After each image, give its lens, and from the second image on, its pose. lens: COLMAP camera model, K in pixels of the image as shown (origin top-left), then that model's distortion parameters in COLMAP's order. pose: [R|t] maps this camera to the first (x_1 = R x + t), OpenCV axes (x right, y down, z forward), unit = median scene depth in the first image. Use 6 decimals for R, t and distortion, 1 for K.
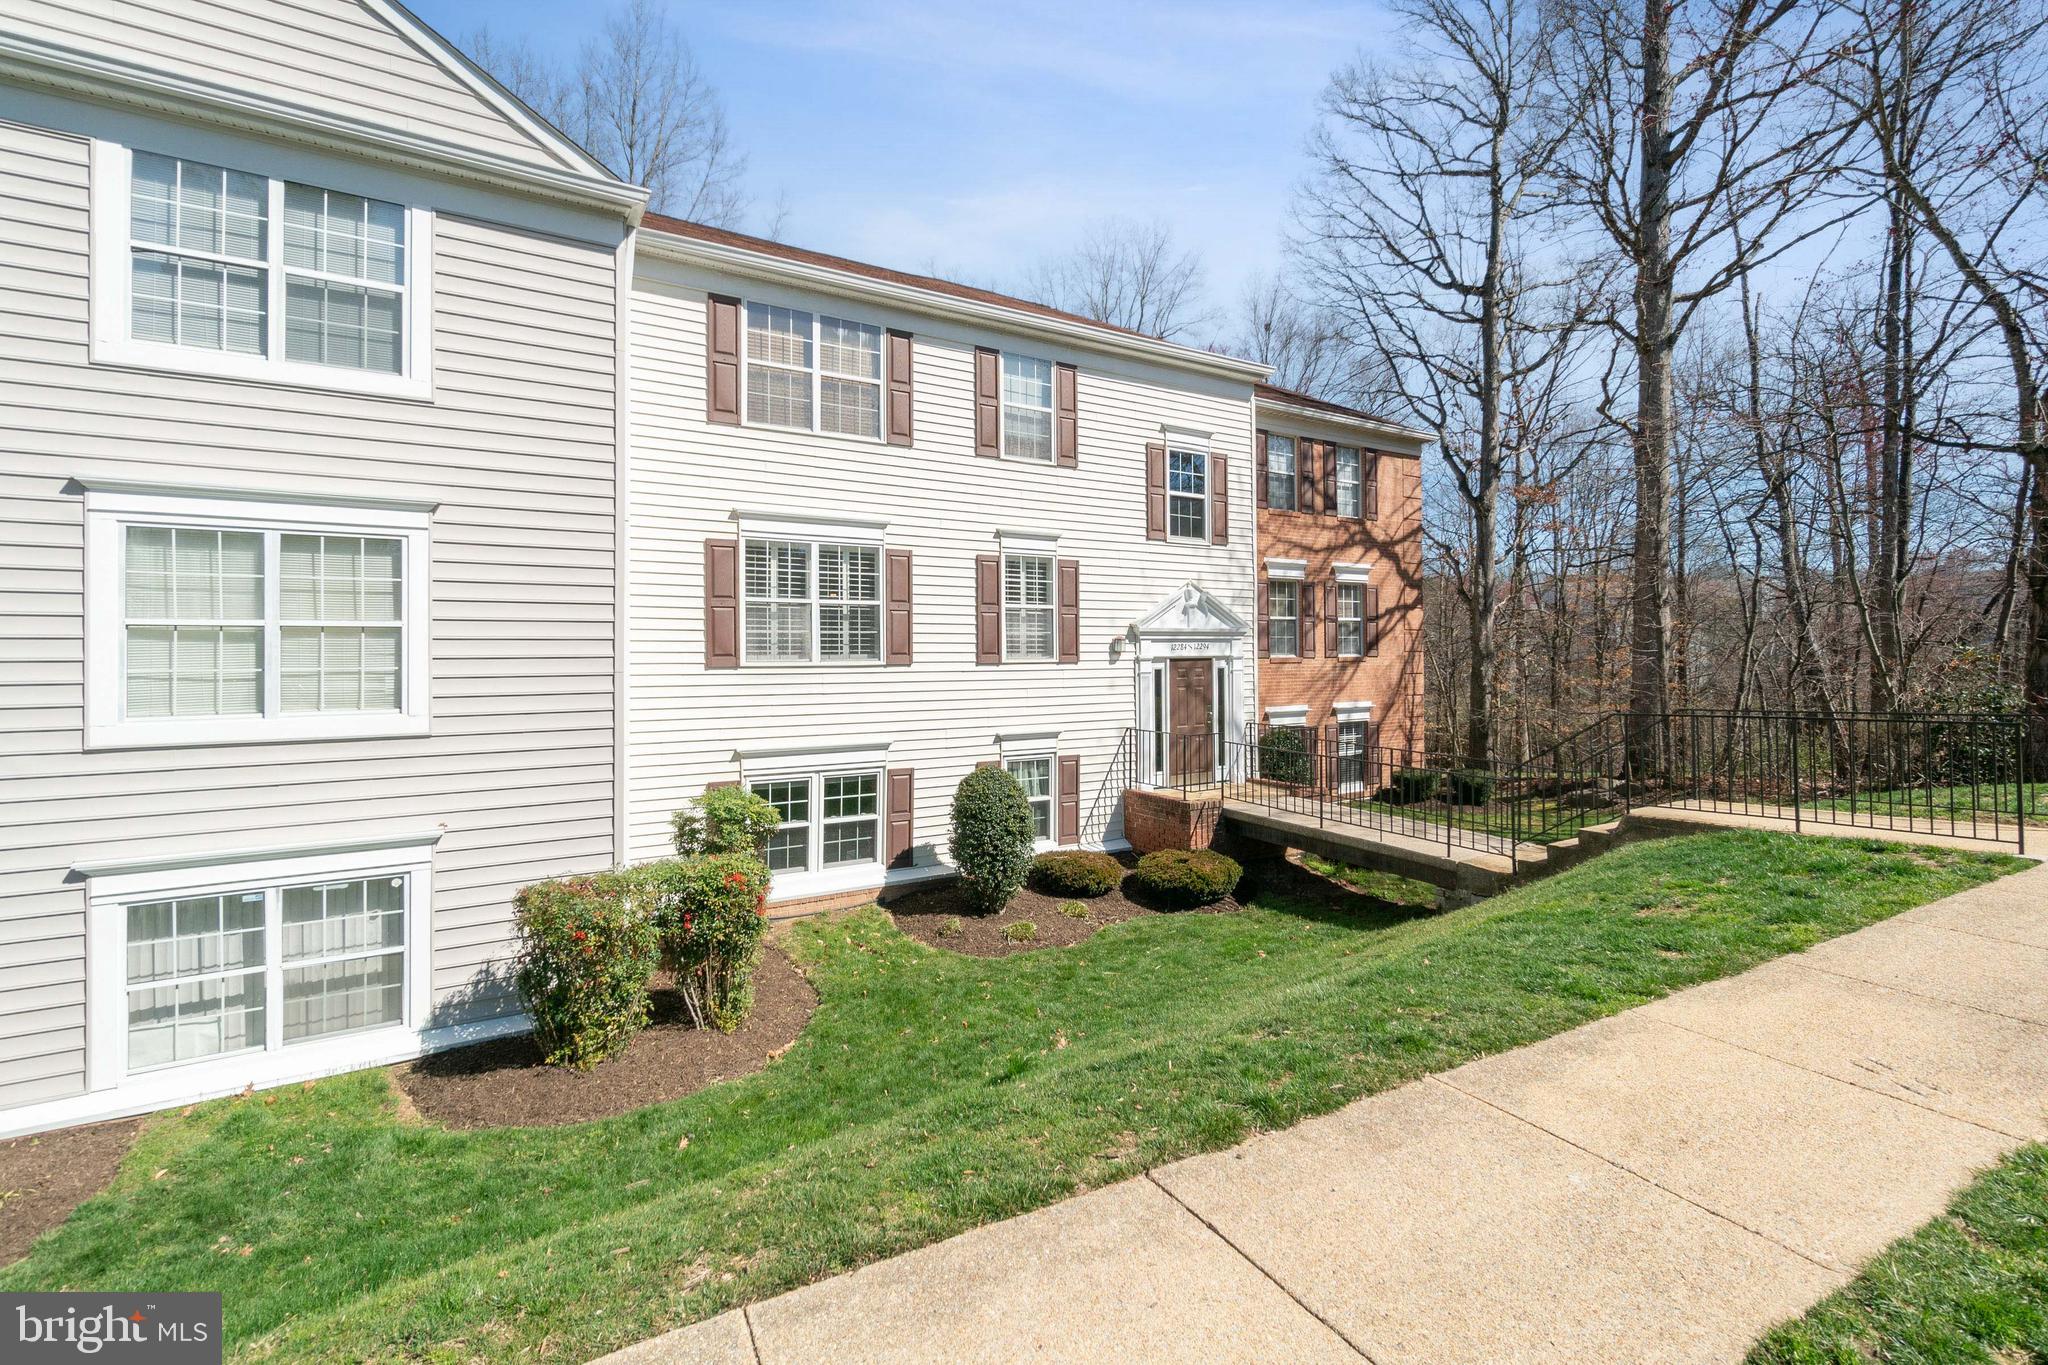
lens RADIAL K [[929.1, 0, 1062.2], [0, 929.1, 634.8], [0, 0, 1]] dist [-0.003667, -0.000128]
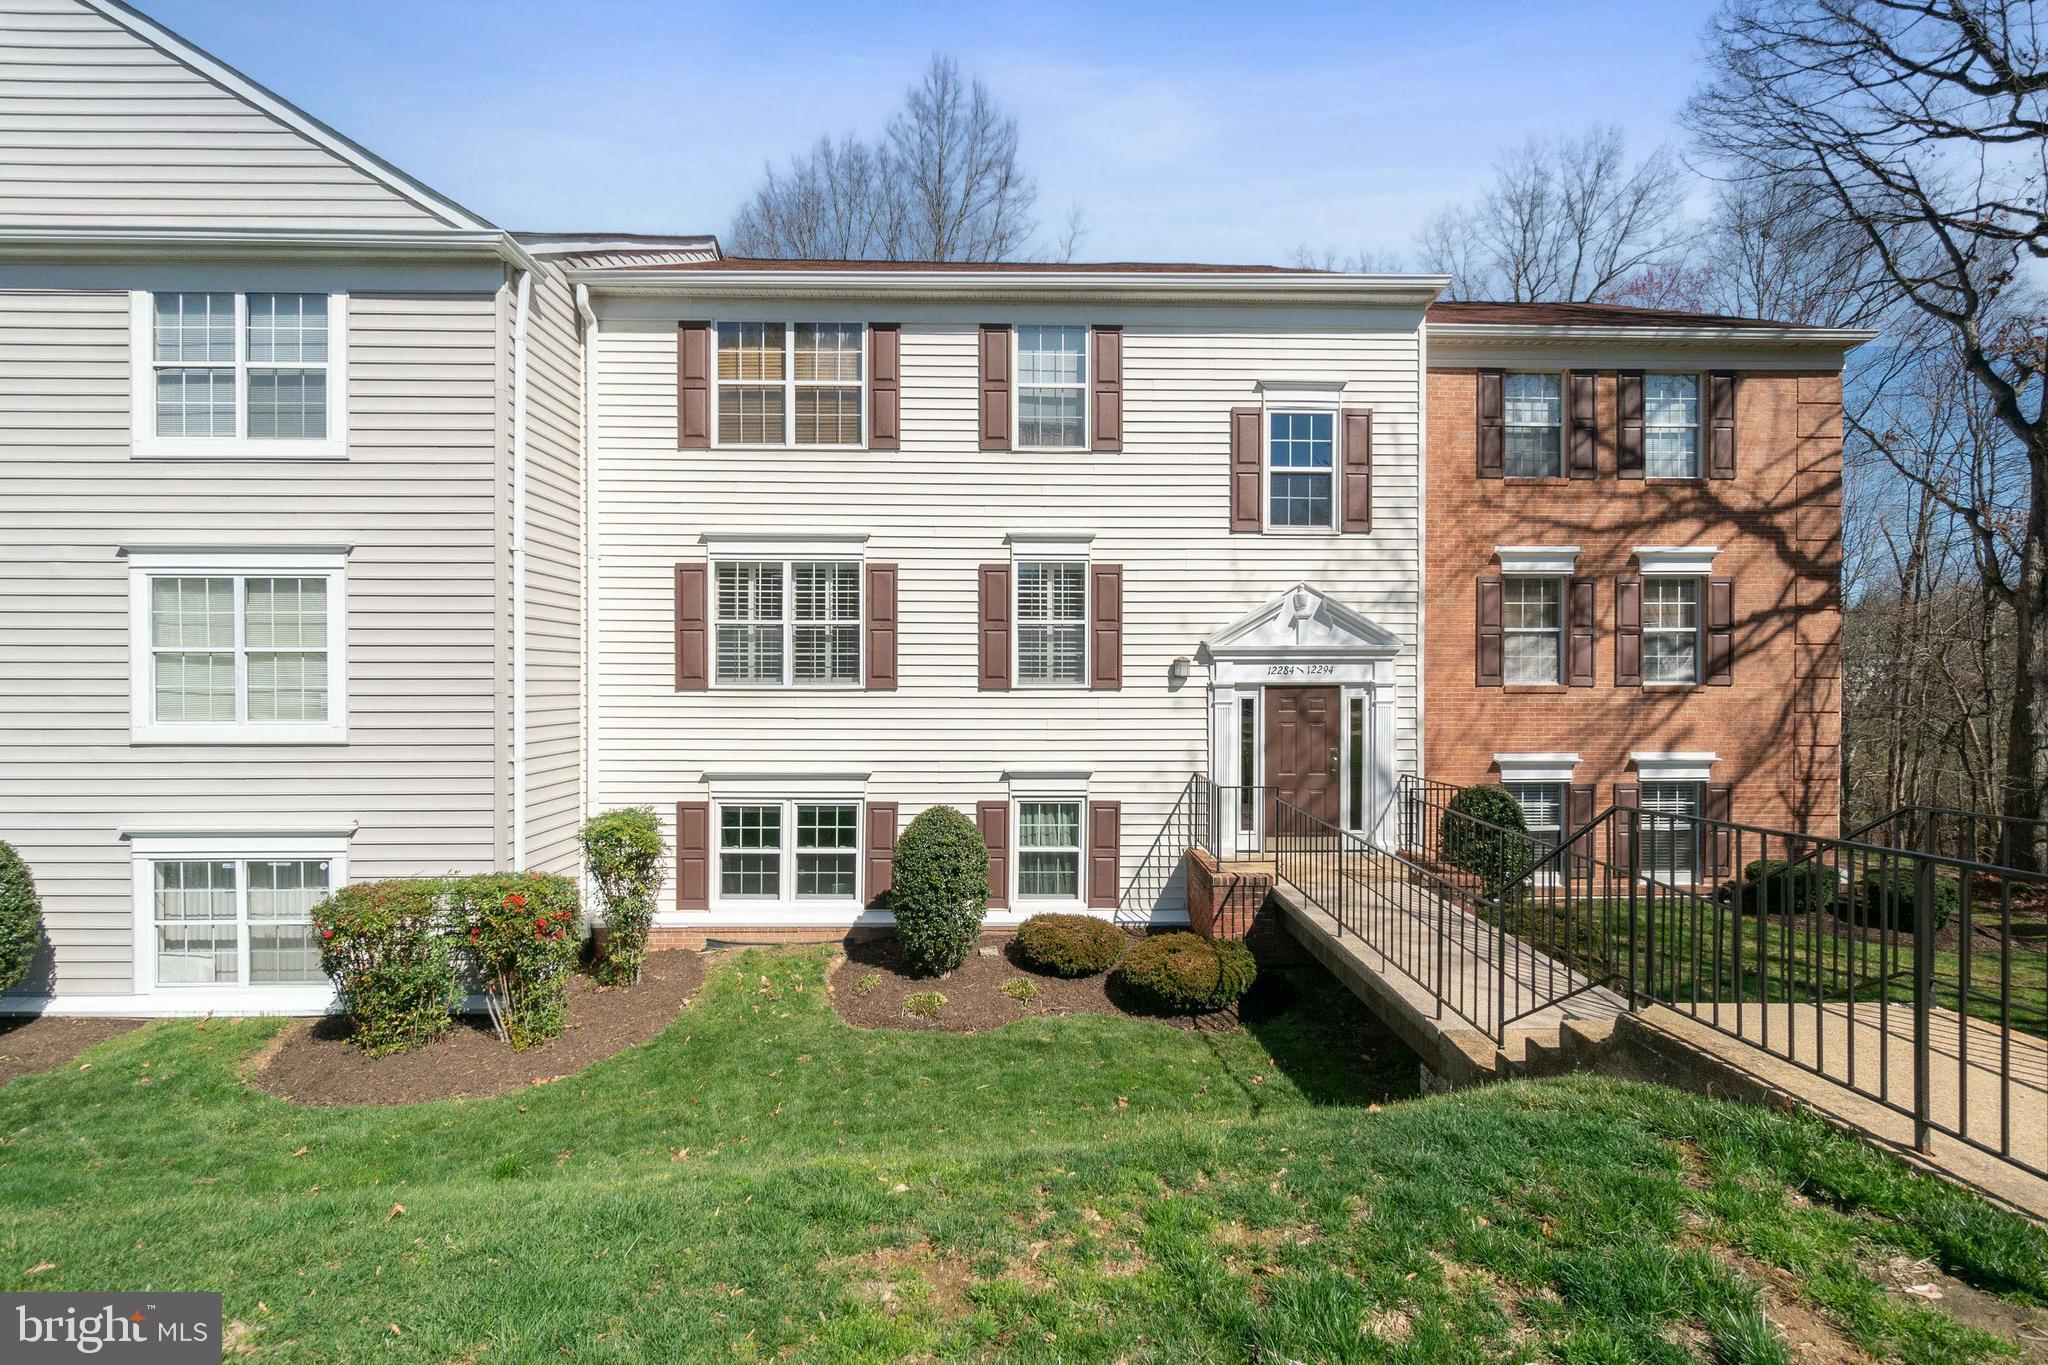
lens RADIAL K [[929.1, 0, 1012.1], [0, 929.1, 674.4], [0, 0, 1]] dist [-0.003667, -0.000128]
pose [[0.851025, 0.004216, -0.525108, 0.389057], [0.005322, 0.999847, 0.016652, 0.003081], [0.525098, -0.016965, 0.850872, 0.267321]]
